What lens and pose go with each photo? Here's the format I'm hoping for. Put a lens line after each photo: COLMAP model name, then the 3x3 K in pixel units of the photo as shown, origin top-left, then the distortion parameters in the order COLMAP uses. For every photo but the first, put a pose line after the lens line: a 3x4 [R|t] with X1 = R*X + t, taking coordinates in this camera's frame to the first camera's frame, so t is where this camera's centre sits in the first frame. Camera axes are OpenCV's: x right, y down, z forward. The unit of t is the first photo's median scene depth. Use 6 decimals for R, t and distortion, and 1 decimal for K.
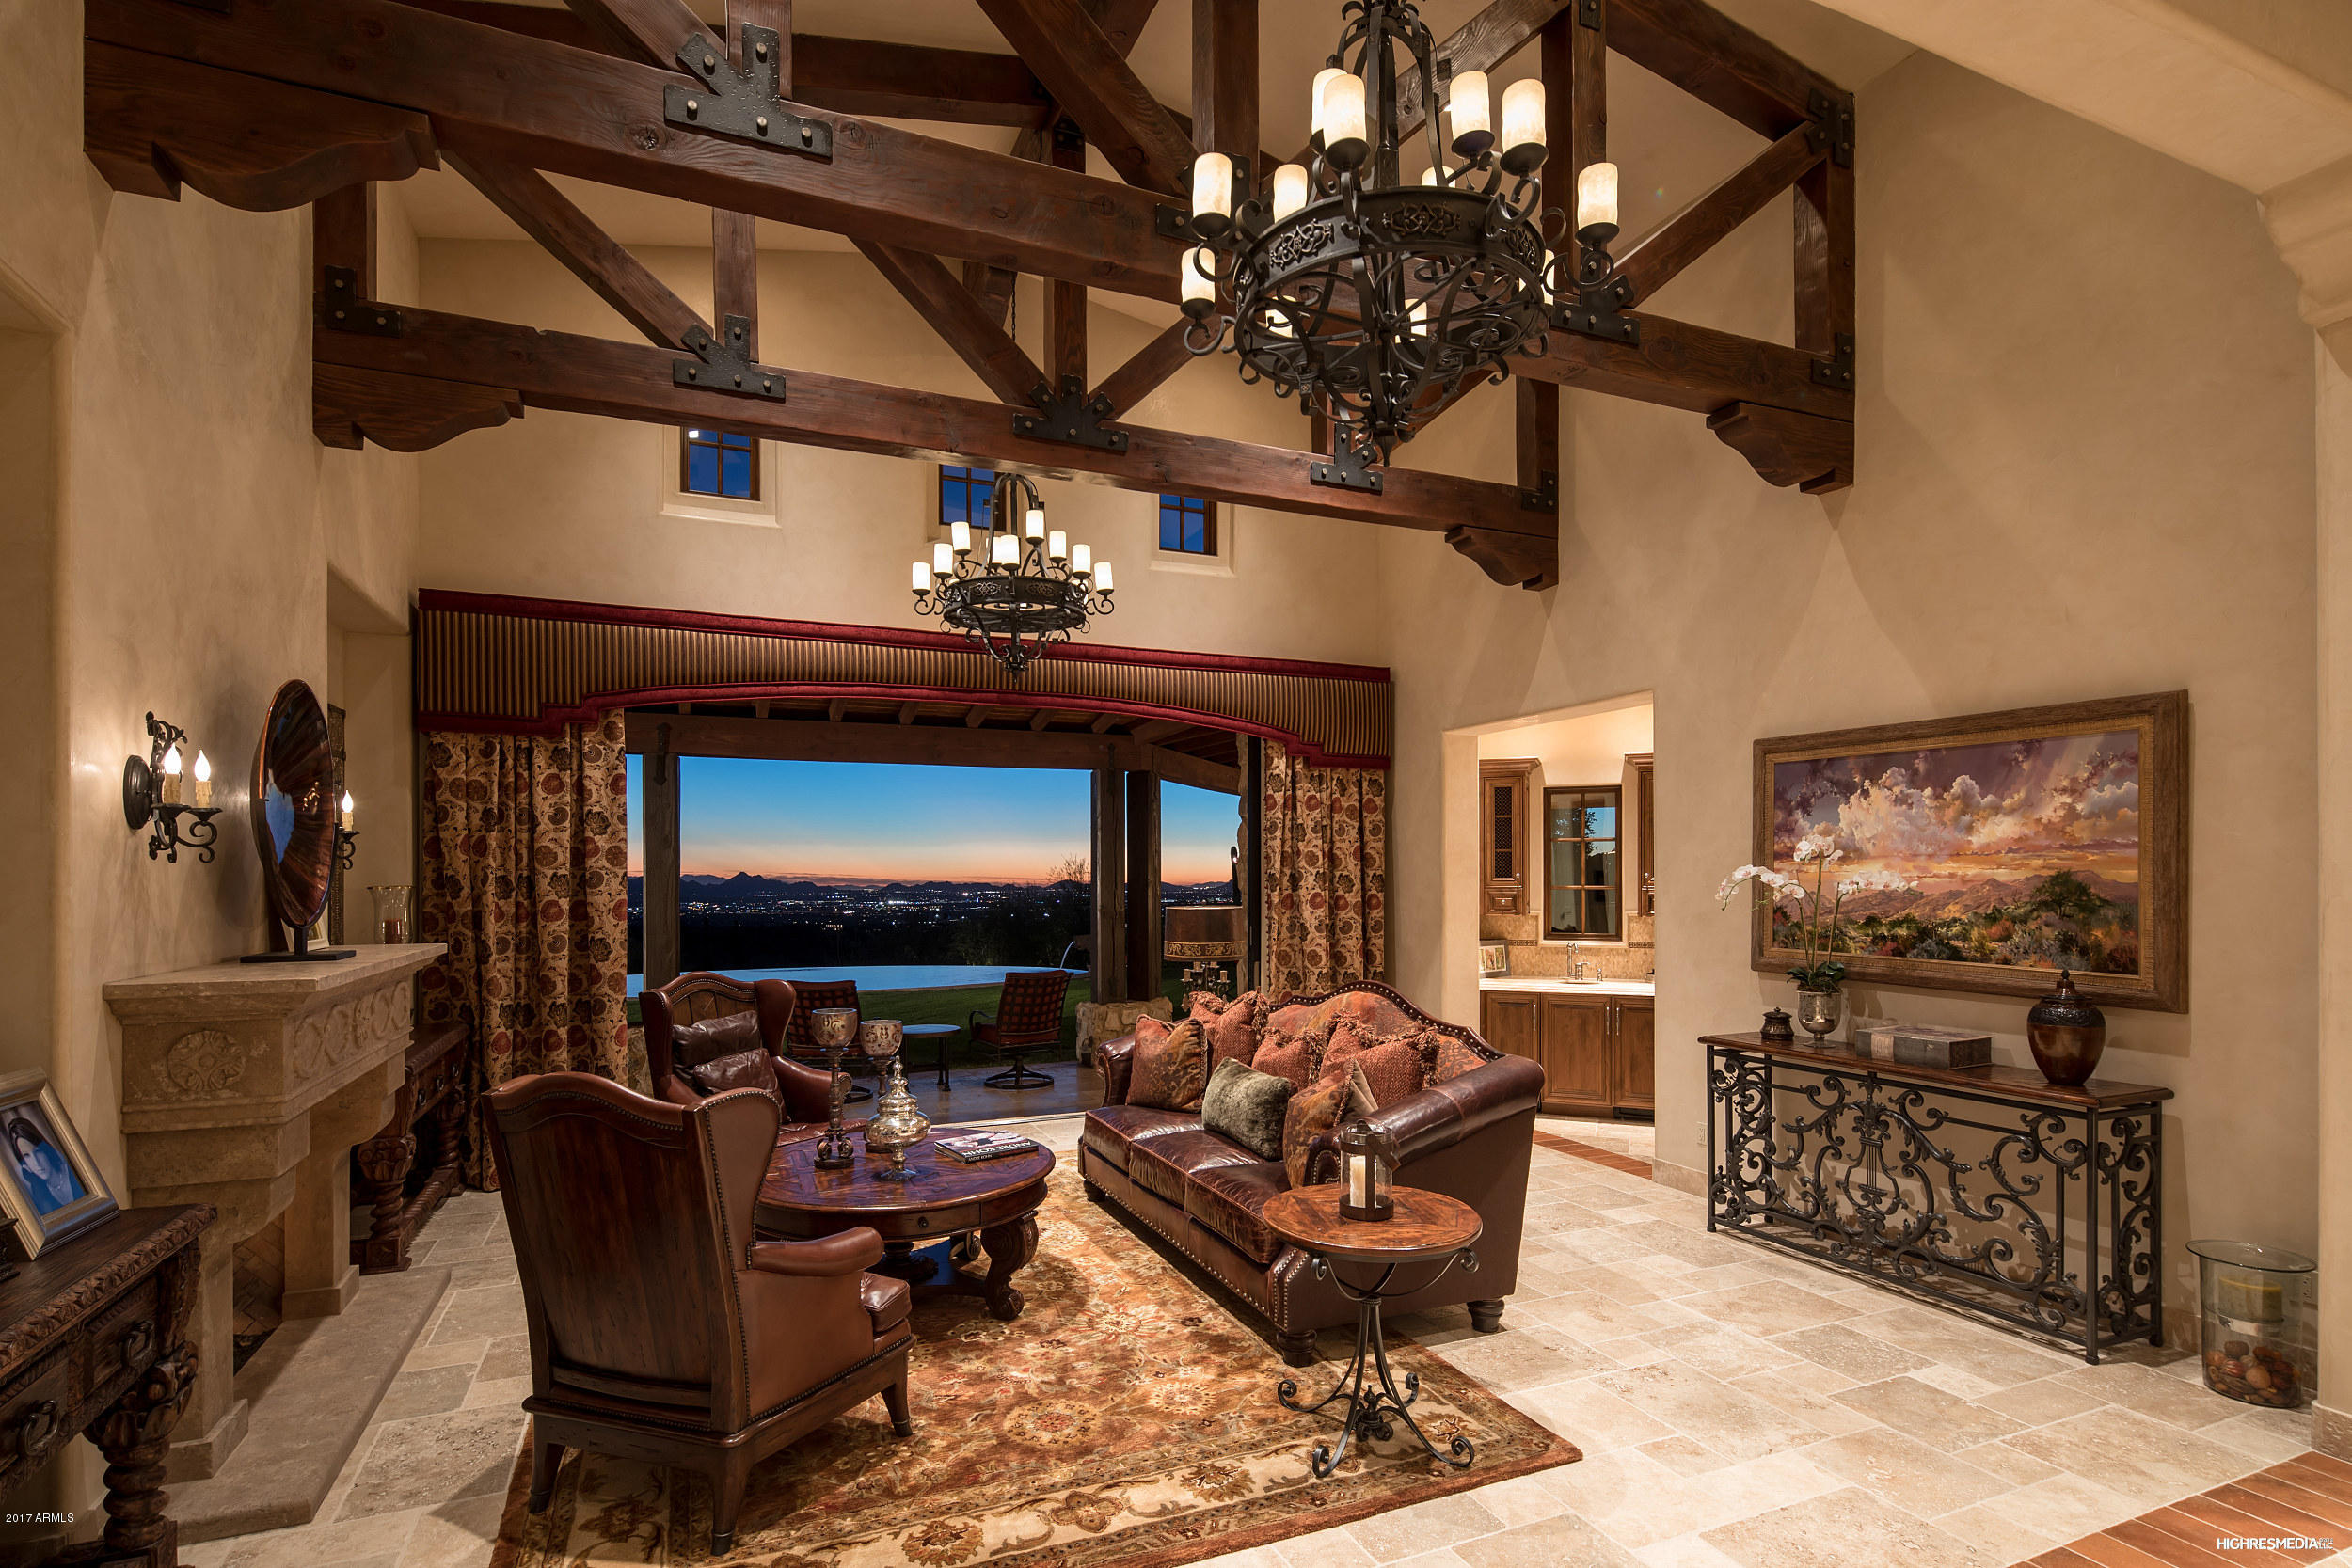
lens RADIAL K [[1136.4, 0, 1171.9], [0, 1136.4, 822.6], [0, 0, 1]] dist [0.008884, -0.006516]
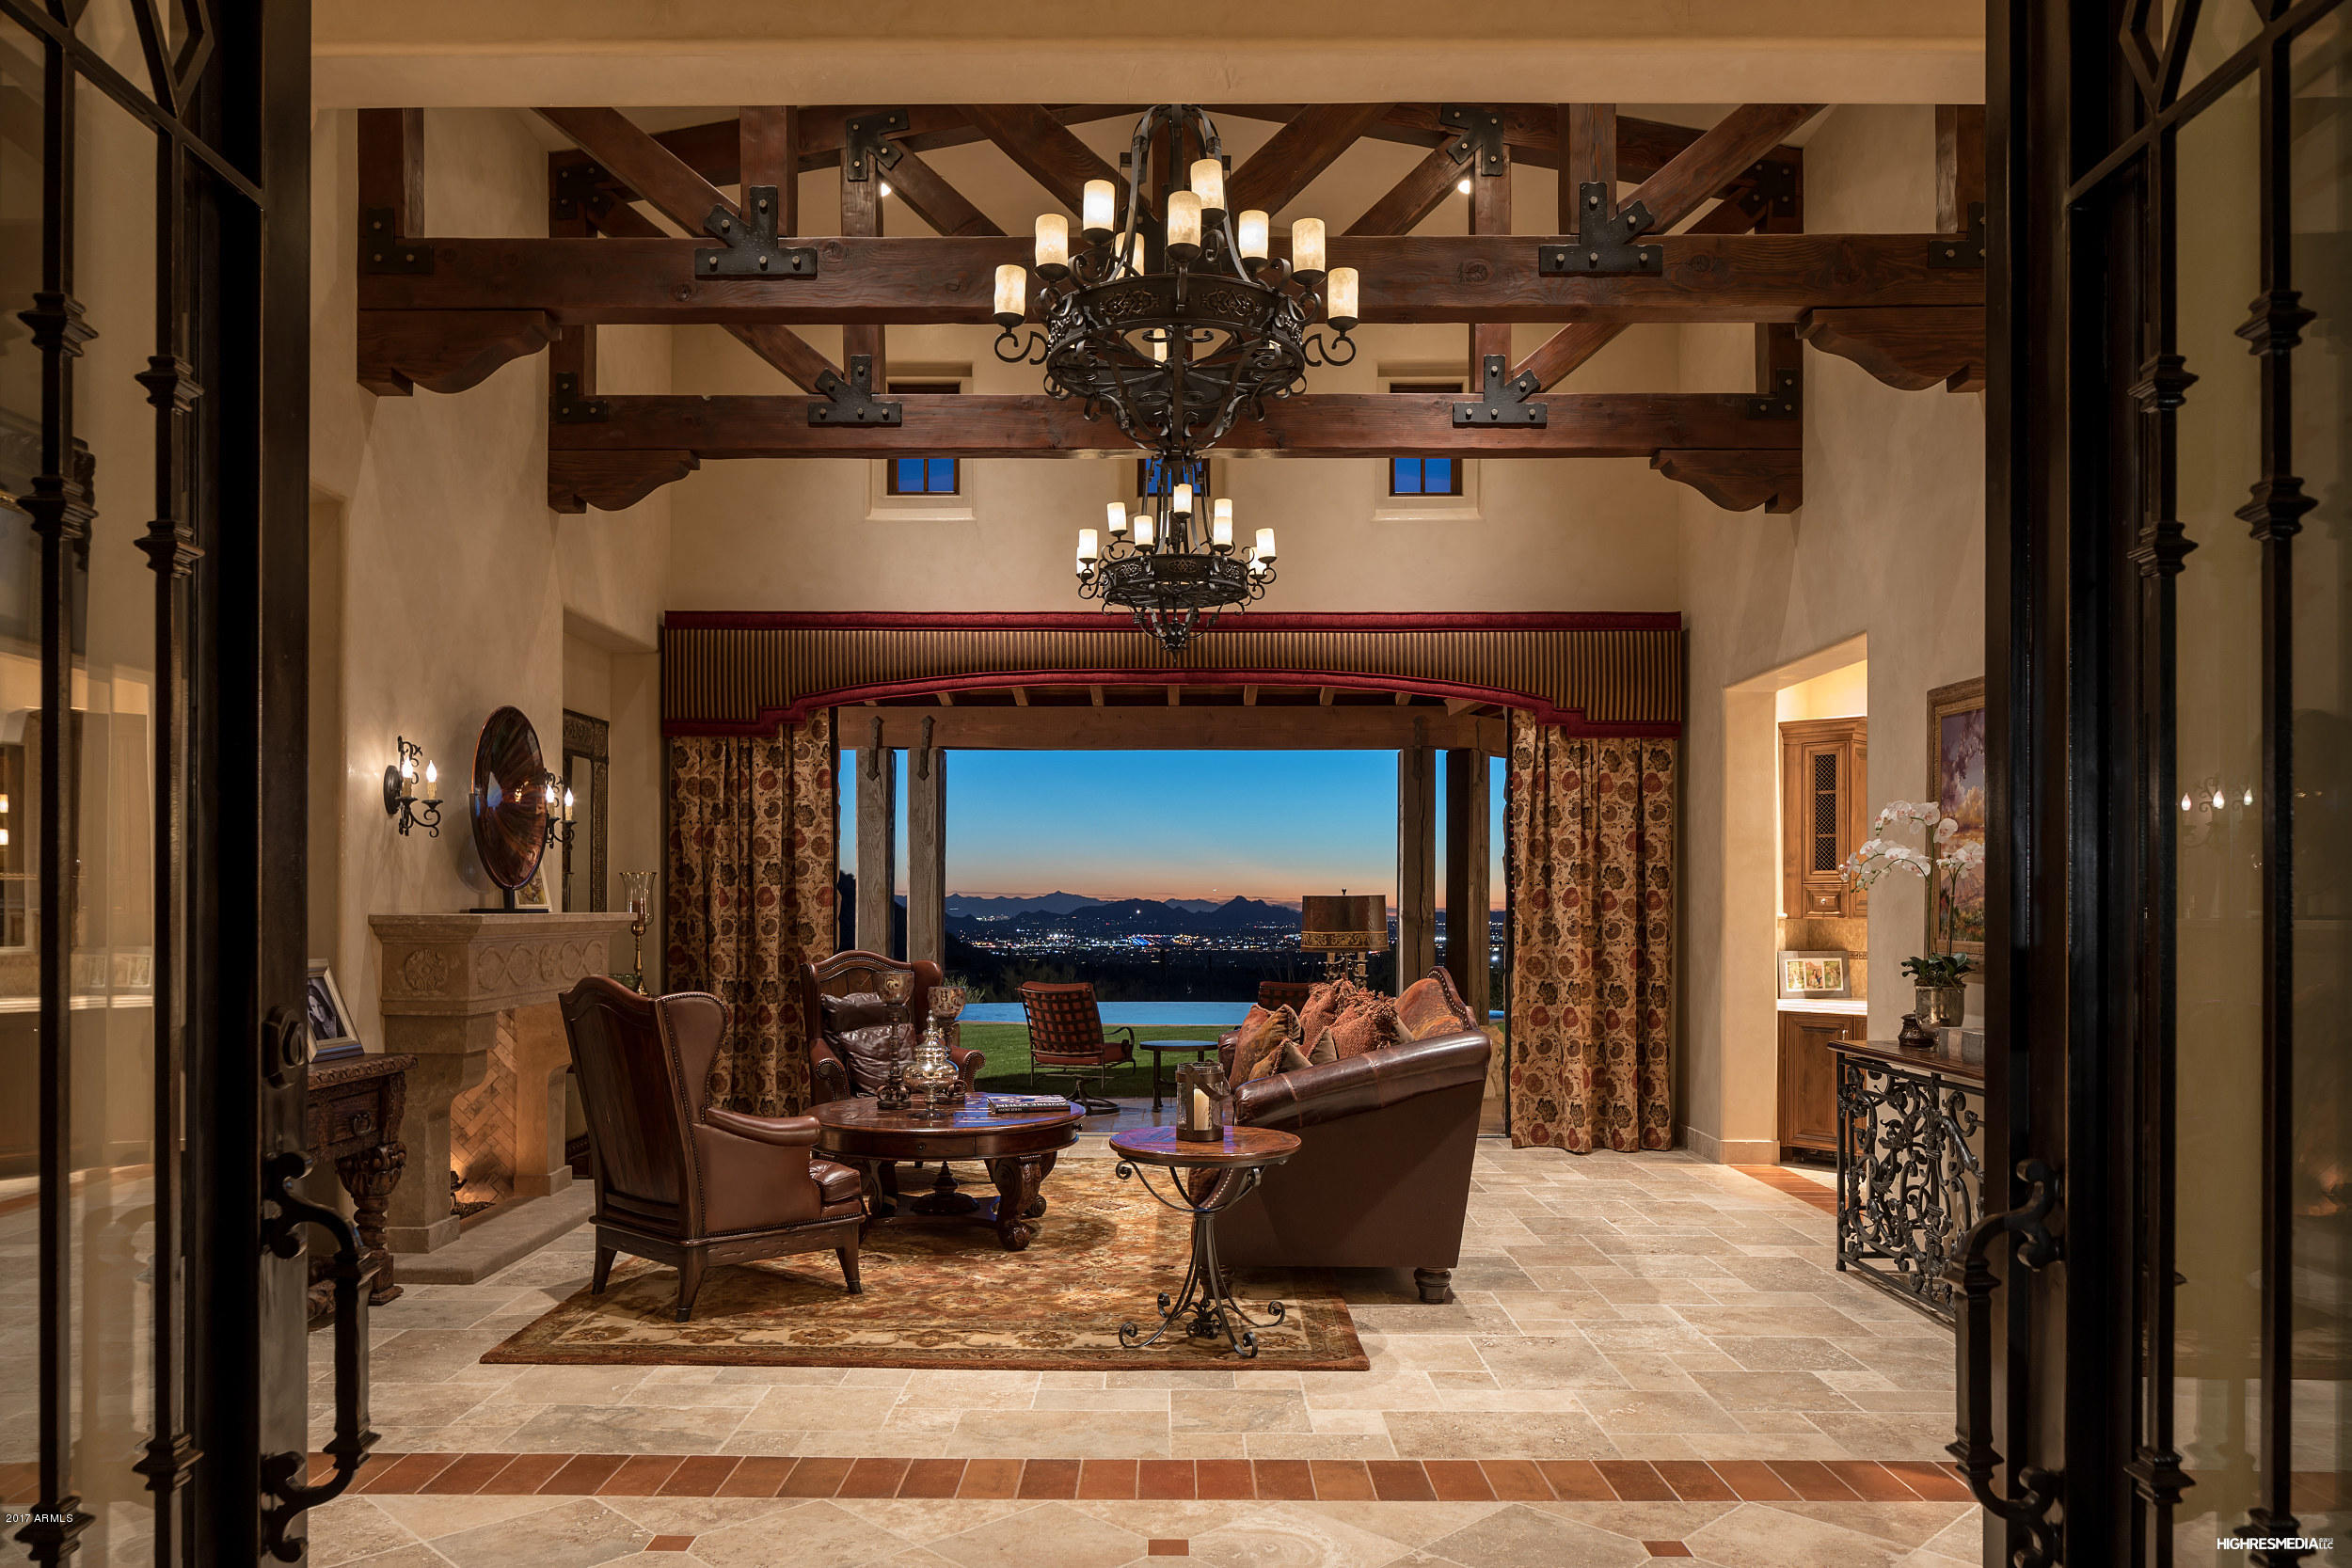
lens RADIAL K [[1612.5, 0, 1176.0], [0, 1612.5, 784.0], [0, 0, 1]] dist [-0.005313, -0.000715]
pose [[0.918308, -0.024667, -0.395097, 0.433615], [0.013976, 0.999455, -0.029915, 0.021574], [0.395620, 0.021949, 0.918152, -0.266715]]
